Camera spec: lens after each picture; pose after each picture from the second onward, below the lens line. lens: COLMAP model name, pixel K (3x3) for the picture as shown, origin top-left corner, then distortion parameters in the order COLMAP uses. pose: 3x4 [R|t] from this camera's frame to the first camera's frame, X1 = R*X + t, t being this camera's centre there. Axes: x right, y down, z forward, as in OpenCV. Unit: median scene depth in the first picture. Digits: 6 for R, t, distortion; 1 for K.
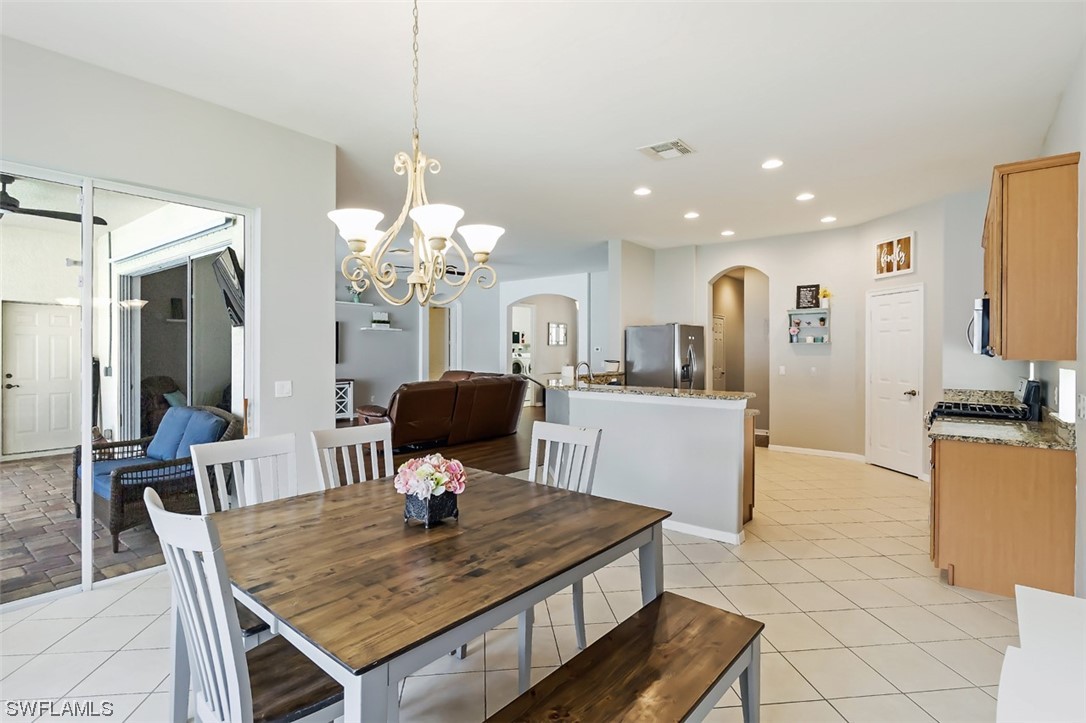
lens RADIAL K [[542.2, 0, 542.6], [0, 542.2, 350.1], [0, 0, 1]] dist [-0.001572, -0.000258]
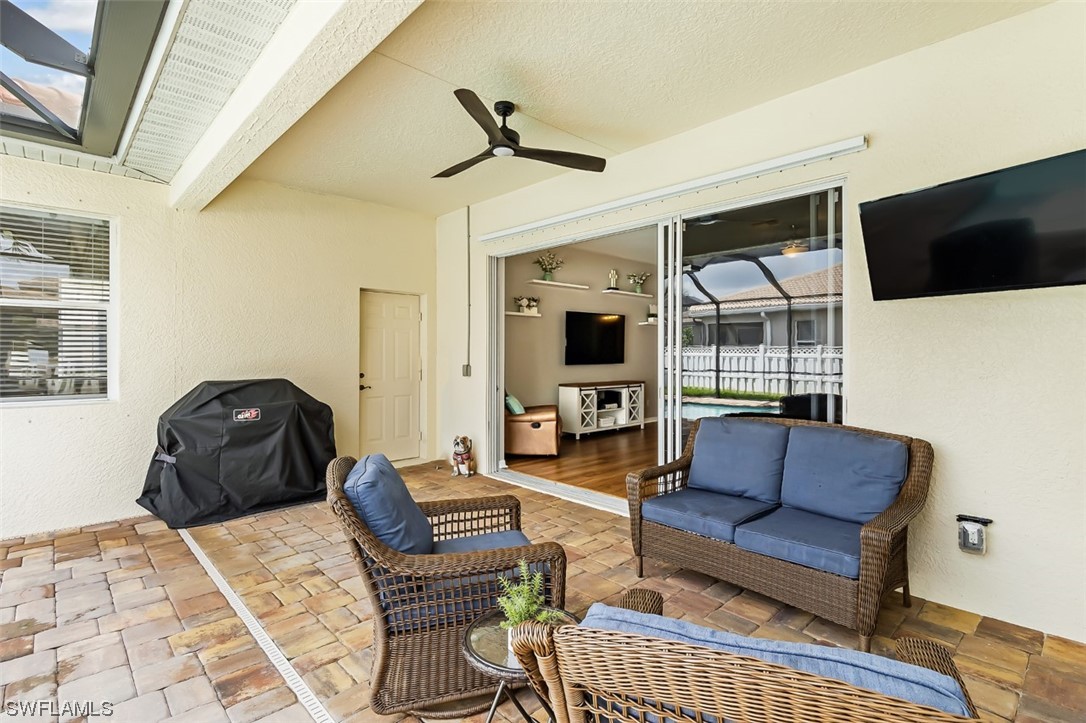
lens RADIAL K [[542.2, 0, 542.6], [0, 542.2, 350.1], [0, 0, 1]] dist [-0.001572, -0.000258]
pose [[0.989642, -0.003480, -0.143516, -0.563598], [0.002738, 0.999982, -0.005366, 0.012336], [0.143532, 0.004917, 0.989633, 0.178789]]
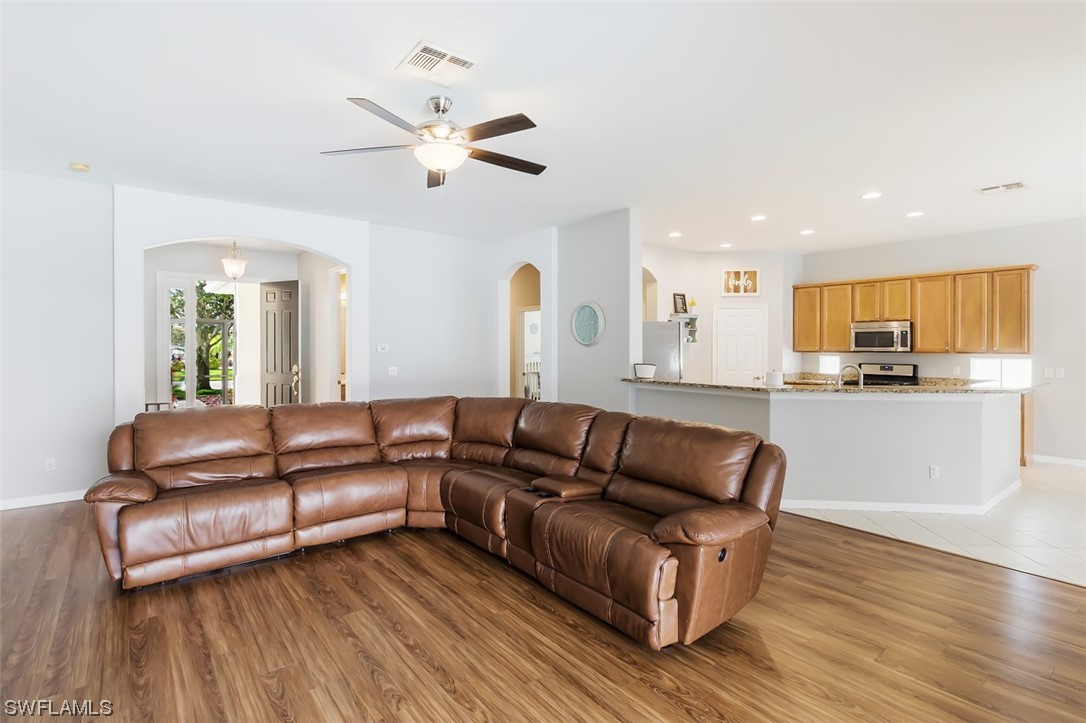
lens RADIAL K [[522.8, 0, 541.9], [0, 522.8, 344.6], [0, 0, 1]] dist [0.000931, 0.000004]
pose [[0.222494, -0.003046, 0.974929, -0.705294], [-0.000295, 0.999995, 0.003192, -0.011676], [-0.974934, -0.000998, 0.222492, 1.053454]]
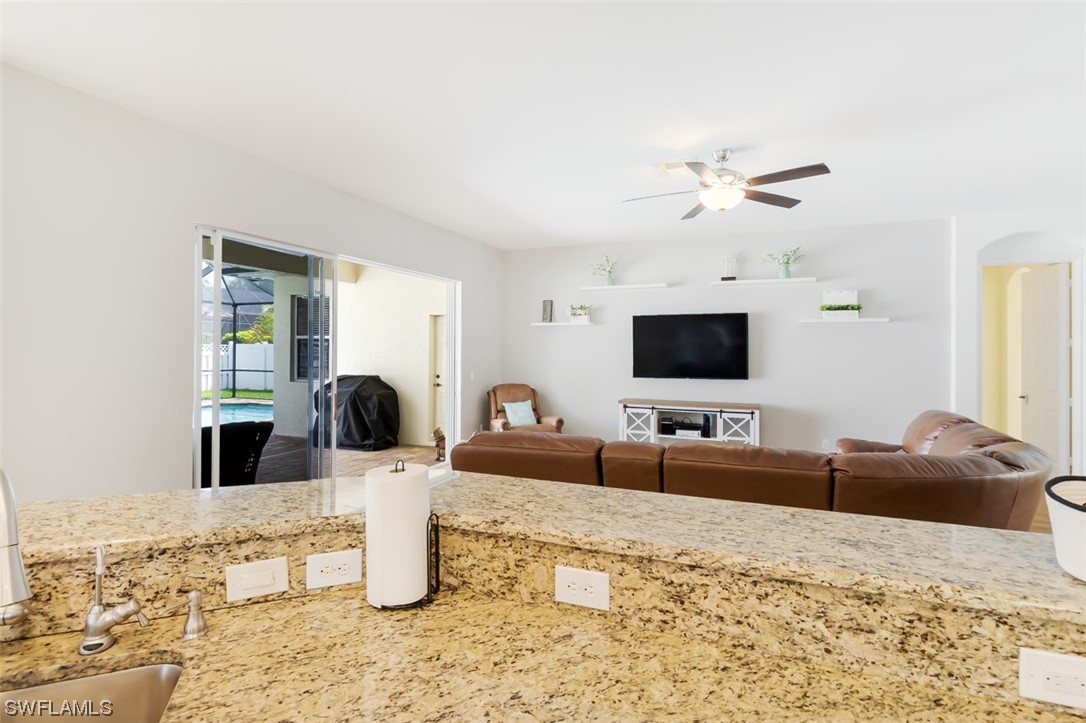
lens RADIAL K [[522.4, 0, 543.0], [0, 522.4, 361.5], [0, 0, 1]] dist [-0.044007, 0.021493]
pose [[0.253472, 0.020745, -0.967120, 0.213050], [-0.003435, 0.999783, 0.020545, -0.011005], [0.967337, -0.001885, 0.253488, 0.910831]]
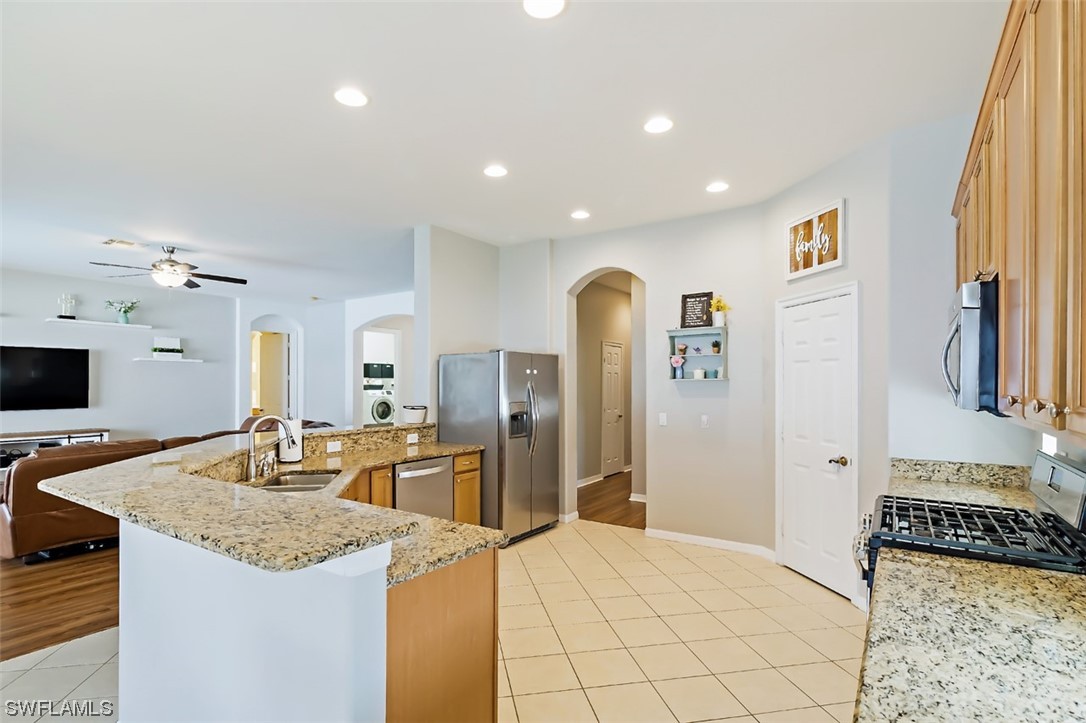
lens RADIAL K [[544.1, 0, 543.7], [0, 544.1, 379.5], [0, 0, 1]] dist [-0.000887, -0.000213]
pose [[0.996912, -0.001966, 0.078506, 0.248869], [0.002538, 0.999971, -0.007185, -0.008375], [-0.078490, 0.007362, 0.996888, 0.344195]]
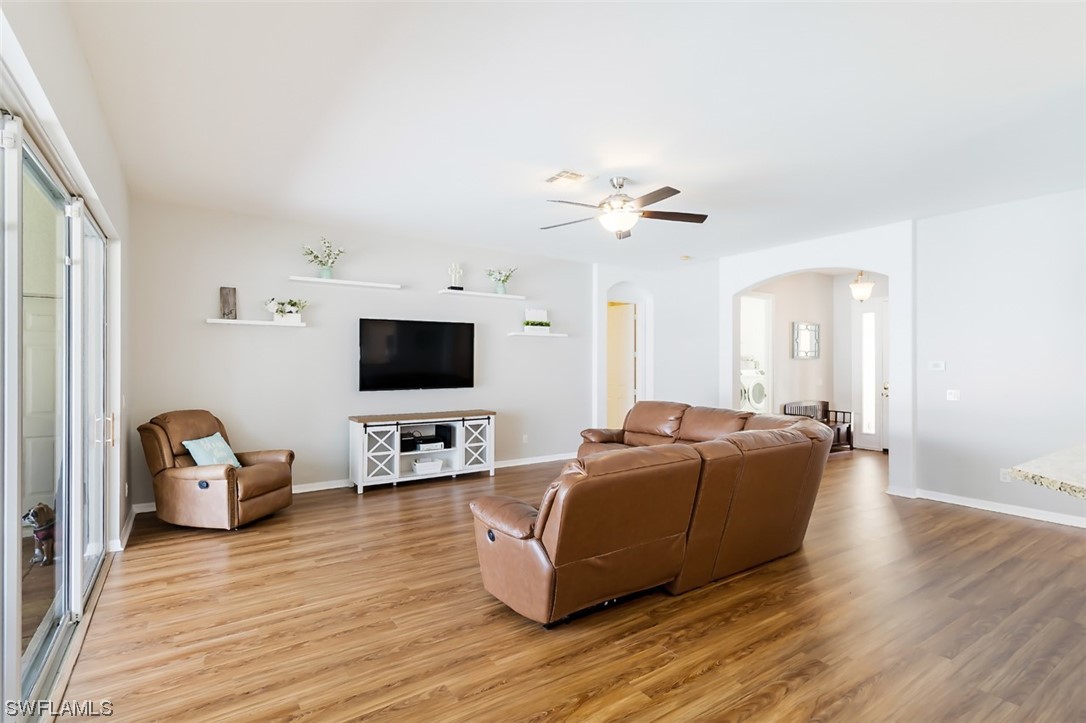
lens RADIAL K [[522.4, 0, 543.0], [0, 522.4, 361.5], [0, 0, 1]] dist [-0.044007, 0.021493]
pose [[0.956026, -0.002191, -0.293275, -0.164544], [0.001258, 0.999994, -0.003371, -0.005520], [0.293280, 0.002854, 0.956022, 0.621898]]
